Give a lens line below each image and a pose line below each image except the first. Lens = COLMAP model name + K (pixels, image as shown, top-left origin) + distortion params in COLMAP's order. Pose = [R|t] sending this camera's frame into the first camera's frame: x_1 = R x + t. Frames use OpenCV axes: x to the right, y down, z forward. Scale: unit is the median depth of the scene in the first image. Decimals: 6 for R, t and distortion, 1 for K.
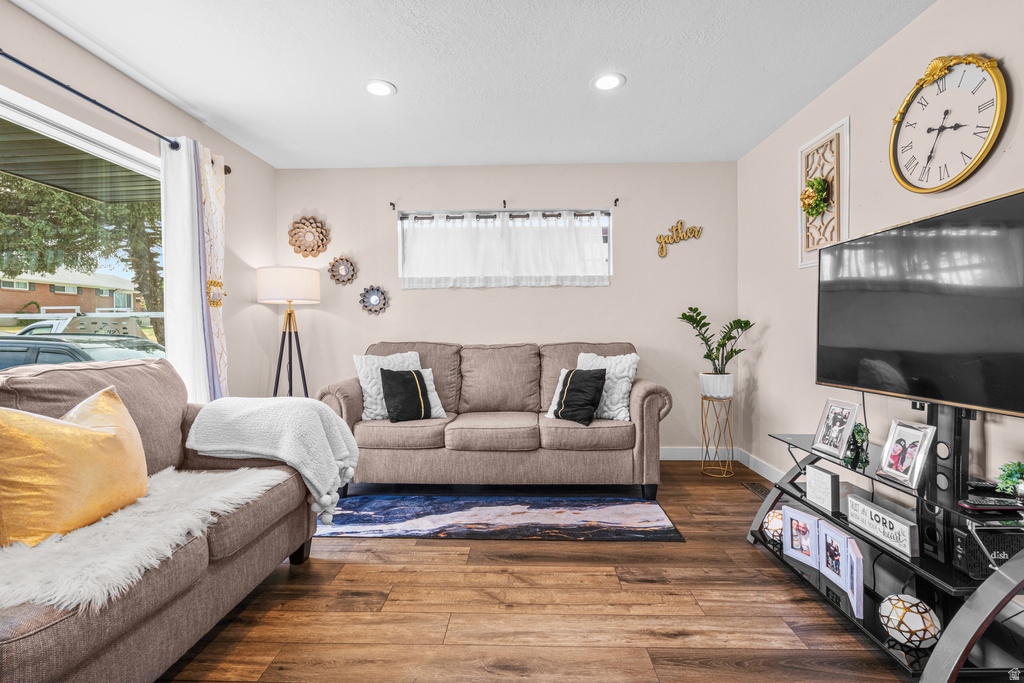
lens RADIAL K [[465.9, 0, 512.5], [0, 465.9, 343.8], [0, 0, 1]] dist [-0.002628, 0.000112]
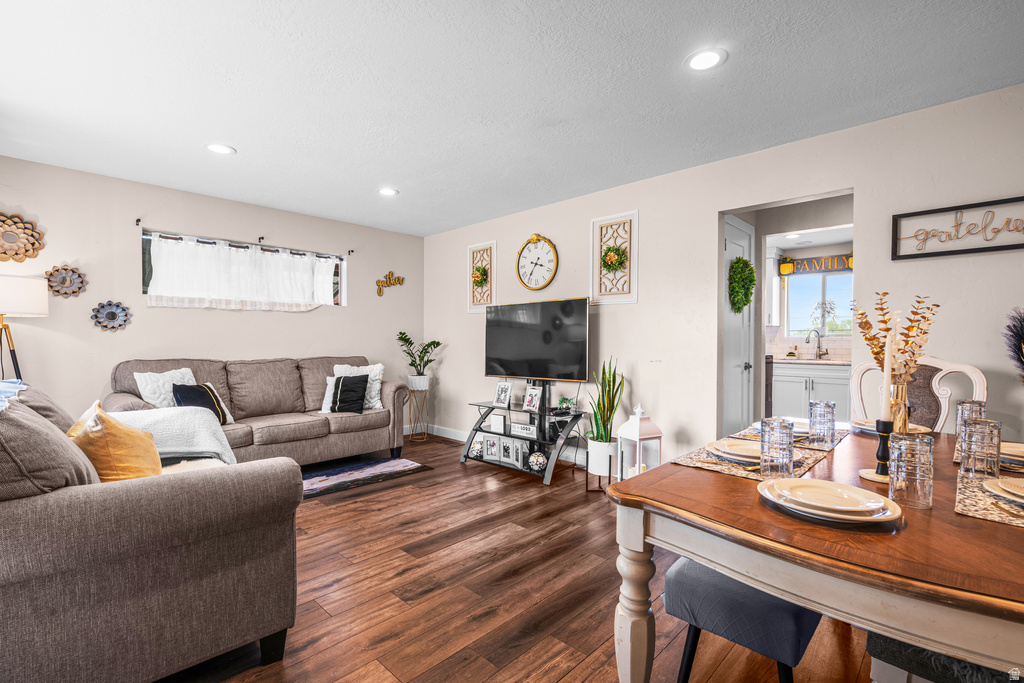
lens RADIAL K [[461.5, 0, 516.3], [0, 461.5, 378.5], [0, 0, 1]] dist [-0.000409, 0.000381]
pose [[0.670313, -0.051229, 0.740308, -0.575162], [0.015240, 0.998354, 0.055286, -0.007077], [-0.741922, -0.025777, 0.669990, -0.324475]]
